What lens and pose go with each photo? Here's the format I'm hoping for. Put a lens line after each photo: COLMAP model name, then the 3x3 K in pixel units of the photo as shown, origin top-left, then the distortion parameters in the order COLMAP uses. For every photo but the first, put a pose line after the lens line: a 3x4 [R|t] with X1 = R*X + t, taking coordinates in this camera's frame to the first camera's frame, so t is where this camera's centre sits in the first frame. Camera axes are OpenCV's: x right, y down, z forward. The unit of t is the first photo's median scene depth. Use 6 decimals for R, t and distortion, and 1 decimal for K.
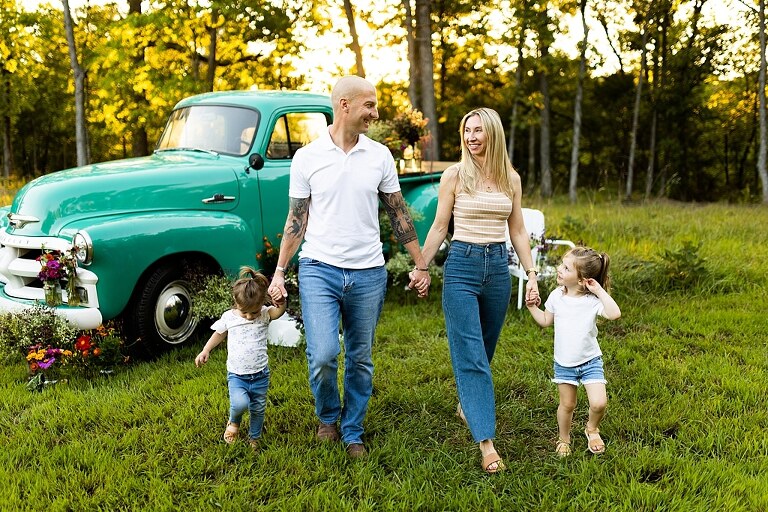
lens RADIAL K [[751.9, 0, 384.8], [0, 751.9, 255.5], [0, 0, 1]] dist [-0.004607, 0.000000]
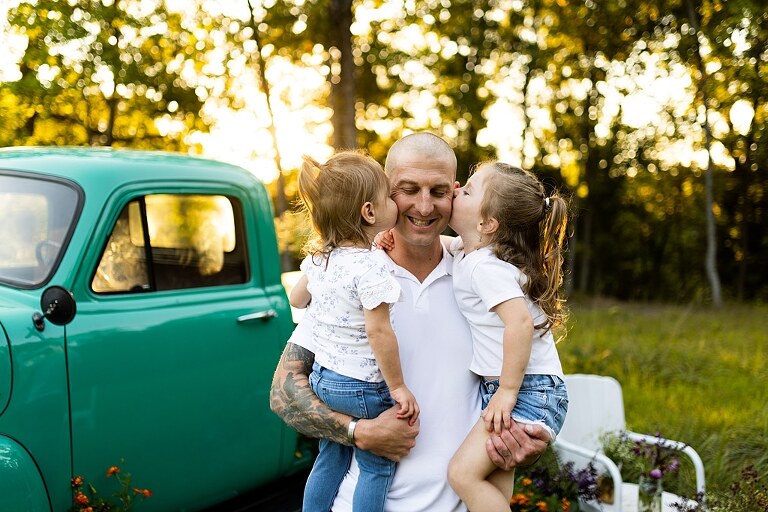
lens RADIAL K [[721.4, 0, 371.2], [0, 721.4, 257.9], [0, 0, 1]] dist [-0.002465, 0.000000]
pose [[0.994206, 0.018006, 0.105970, -0.011150], [-0.006534, 0.994171, -0.107618, -0.030912], [-0.107290, 0.106302, 0.988529, 0.163993]]
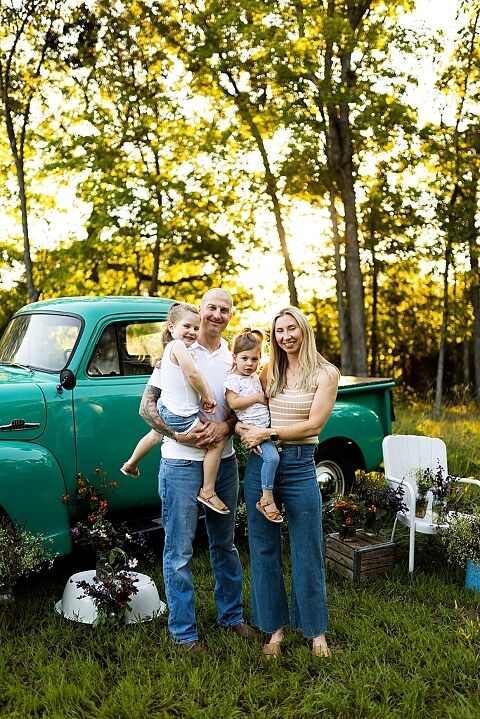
lens RADIAL K [[675.3, 0, 239.4], [0, 675.3, 369.6], [0, 0, 1]] dist [-0.002465, 0.000000]
pose [[0.990165, -0.001075, -0.139903, 0.032532], [-0.016426, 0.992161, -0.123881, -0.013755], [0.138940, 0.124961, 0.982385, 0.087911]]
